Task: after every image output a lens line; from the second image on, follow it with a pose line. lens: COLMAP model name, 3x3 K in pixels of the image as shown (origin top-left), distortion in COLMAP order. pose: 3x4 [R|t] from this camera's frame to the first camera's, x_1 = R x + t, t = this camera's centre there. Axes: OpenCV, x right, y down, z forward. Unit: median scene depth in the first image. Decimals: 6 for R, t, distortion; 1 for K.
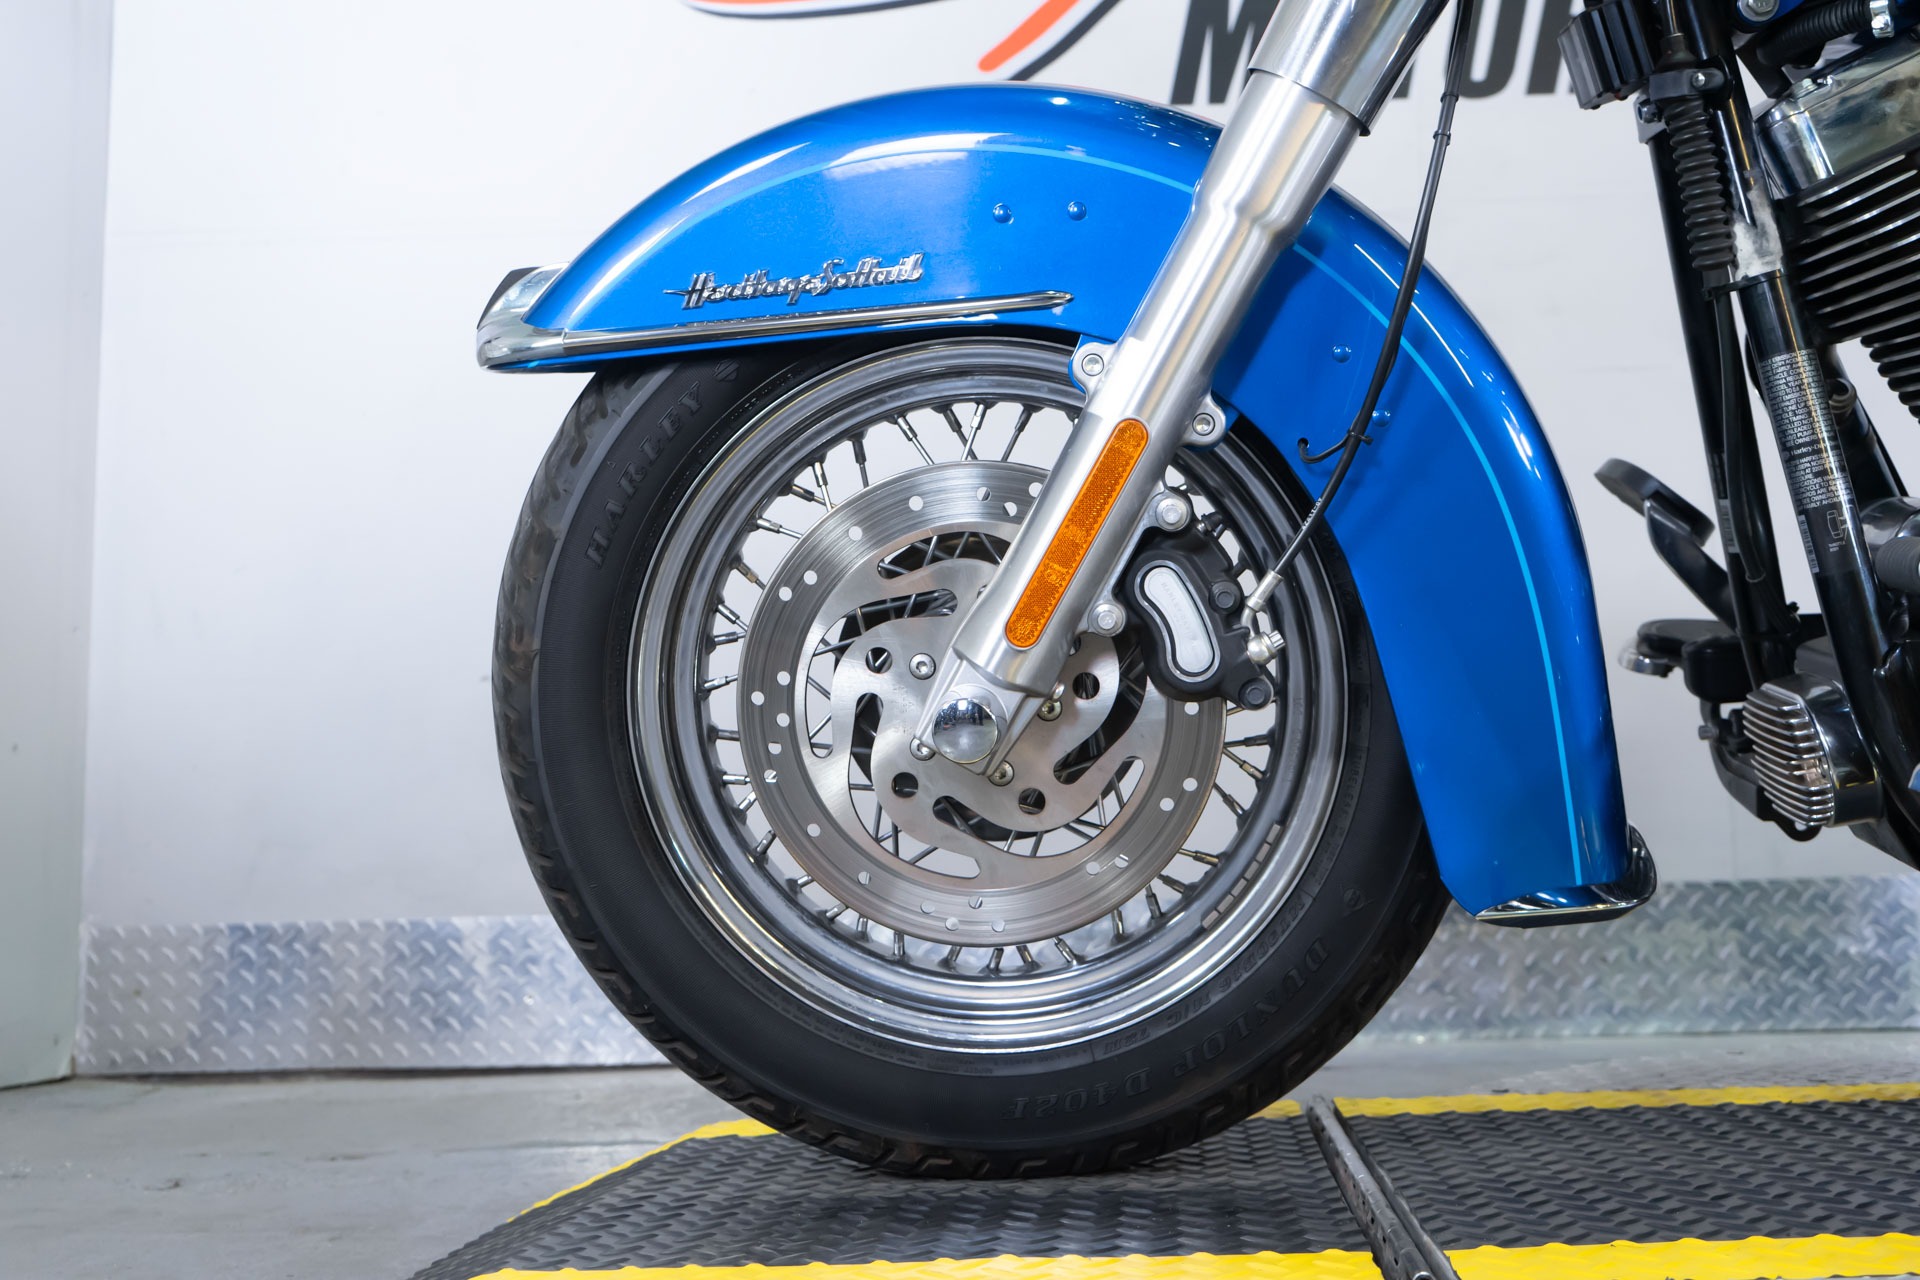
lens RADIAL K [[2031.7, 0, 983.8], [0, 2031.7, 645.3], [0, 0, 1]] dist [0.021434, 0.009880]
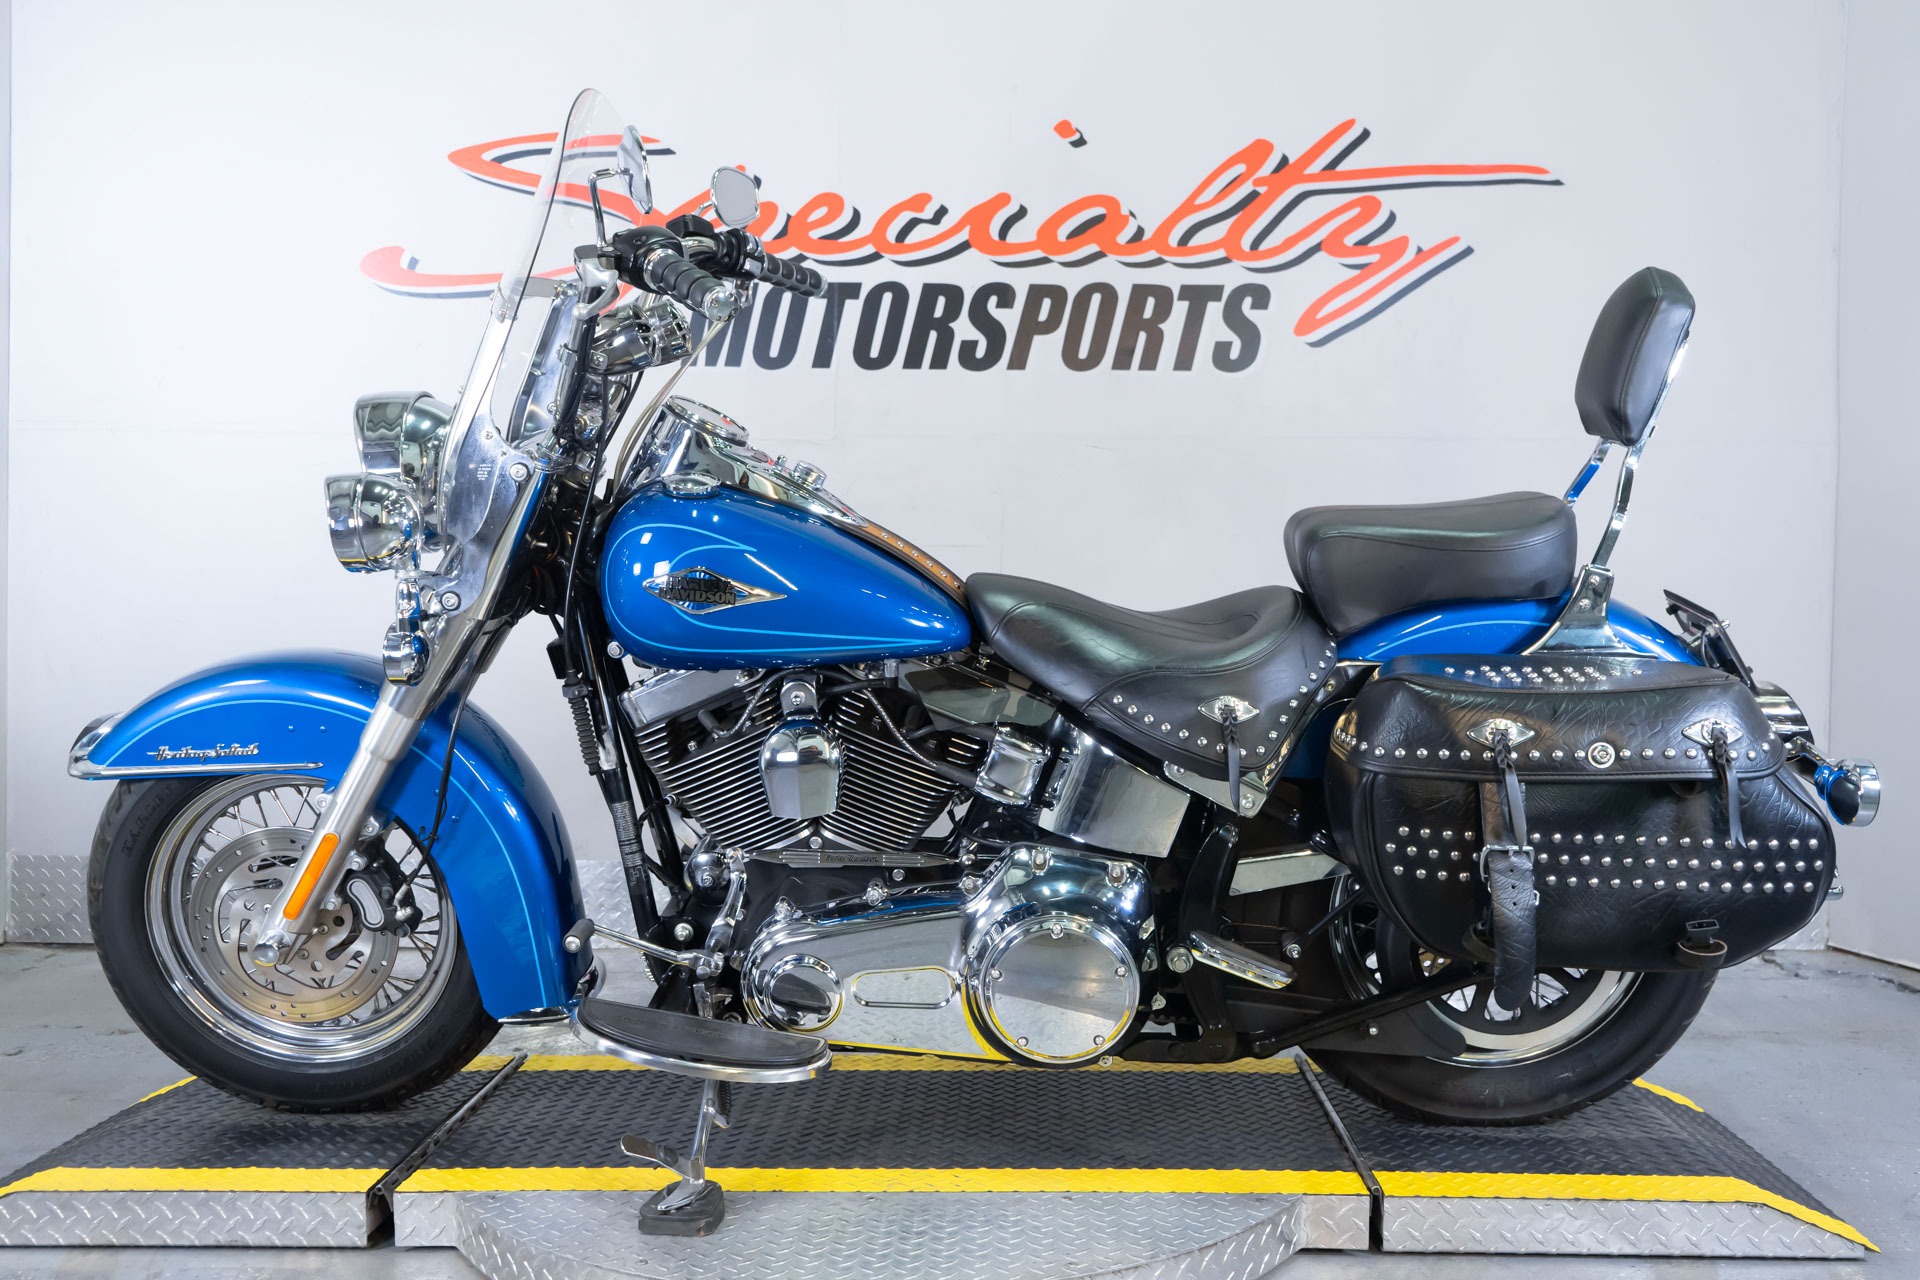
lens RADIAL K [[1751.8, 0, 949.1], [0, 1751.8, 644.2], [0, 0, 1]] dist [0.002534, -0.001687]
pose [[0.999402, 0.029251, 0.018459, 0.682936], [-0.031332, 0.991677, 0.124880, -0.550852], [-0.014653, -0.125383, 0.992000, -0.934053]]
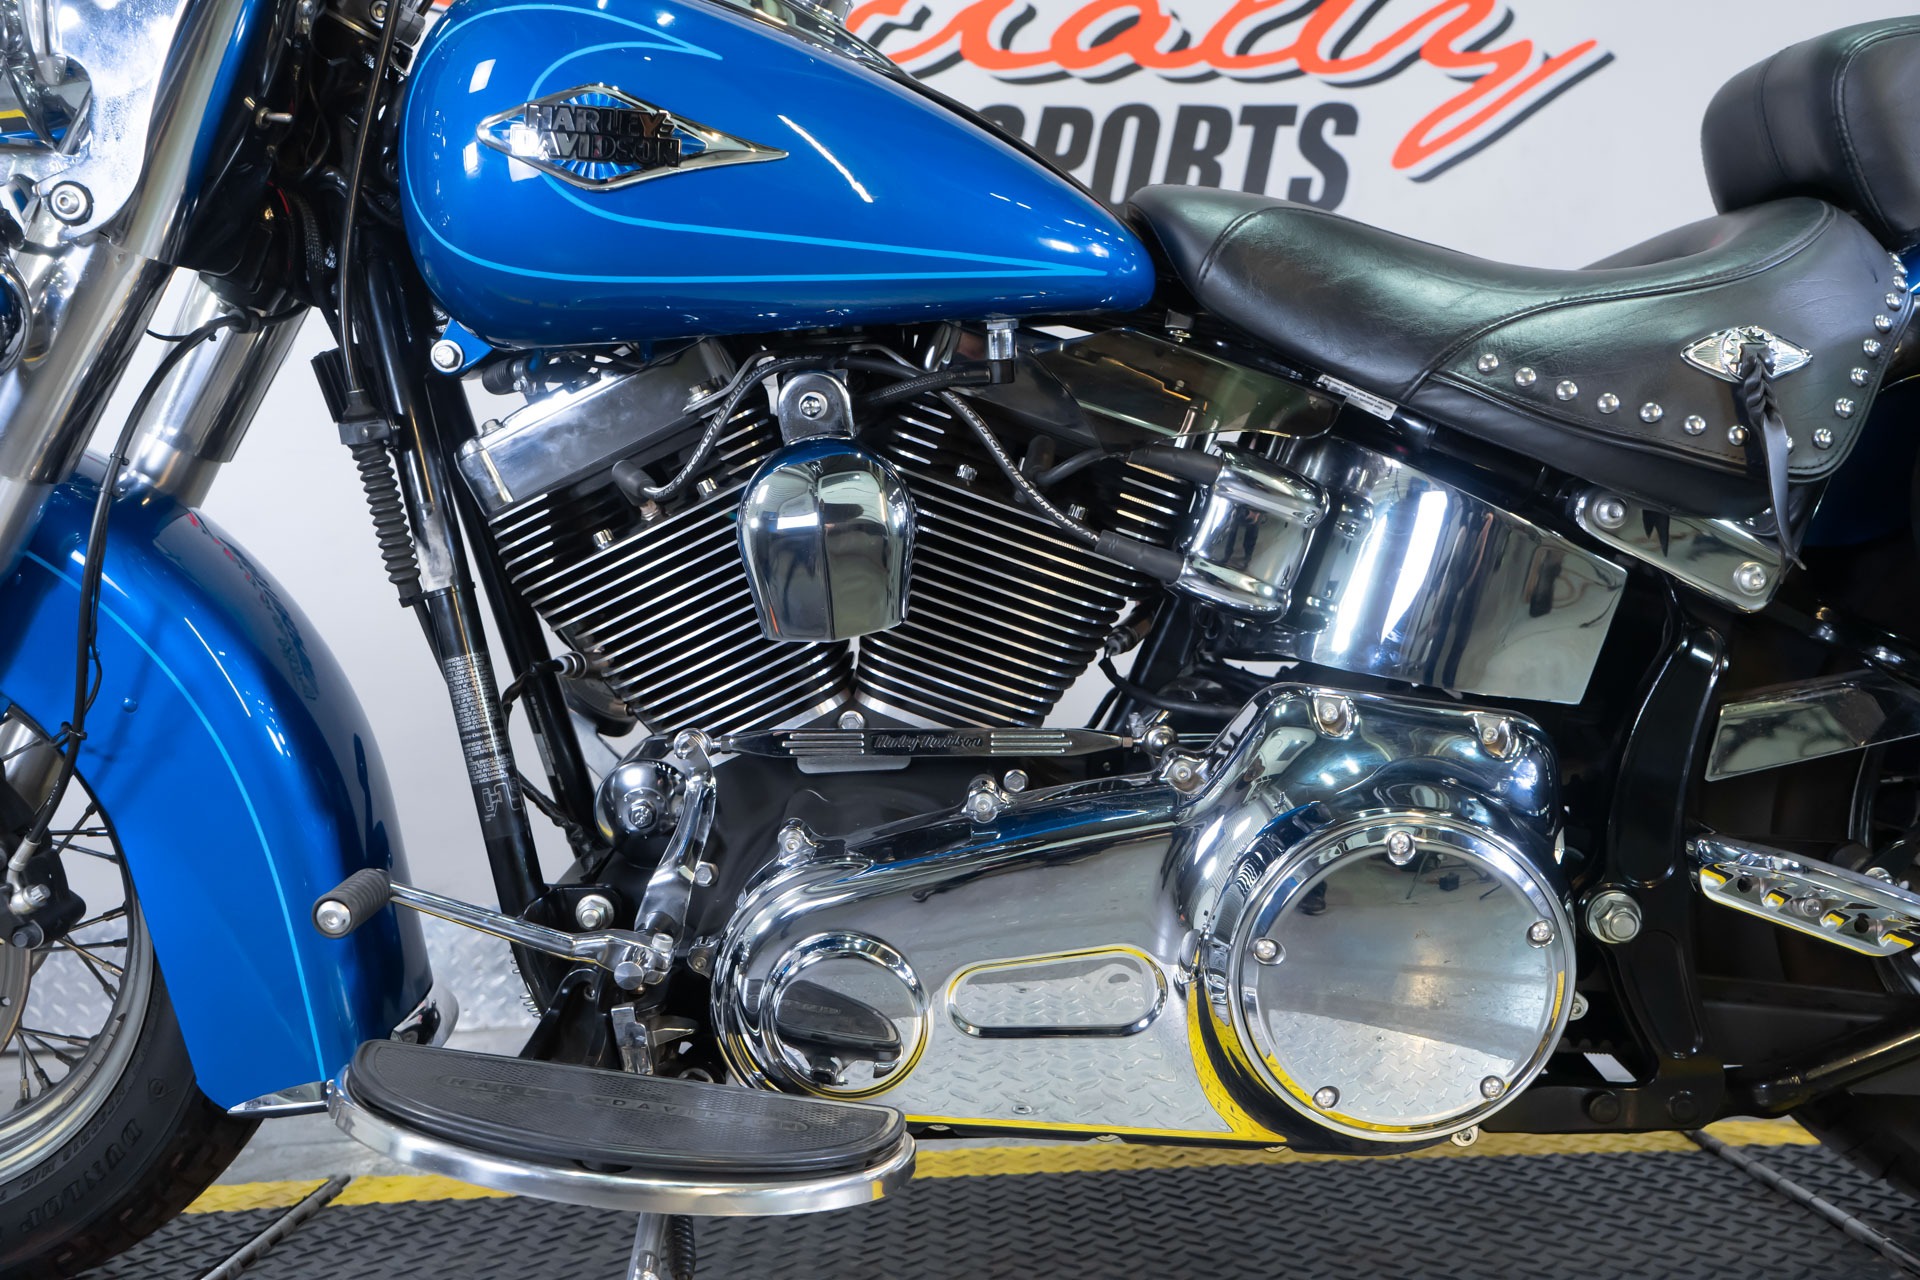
lens RADIAL K [[1708.8, 0, 947.3], [0, 1708.8, 636.0], [0, 0, 1]] dist [-0.023535, -0.004115]
pose [[0.997316, 0.001233, 0.073203, 0.563778], [-0.005163, 0.998553, 0.053521, -0.195159], [-0.073031, -0.053755, 0.995880, -0.016449]]
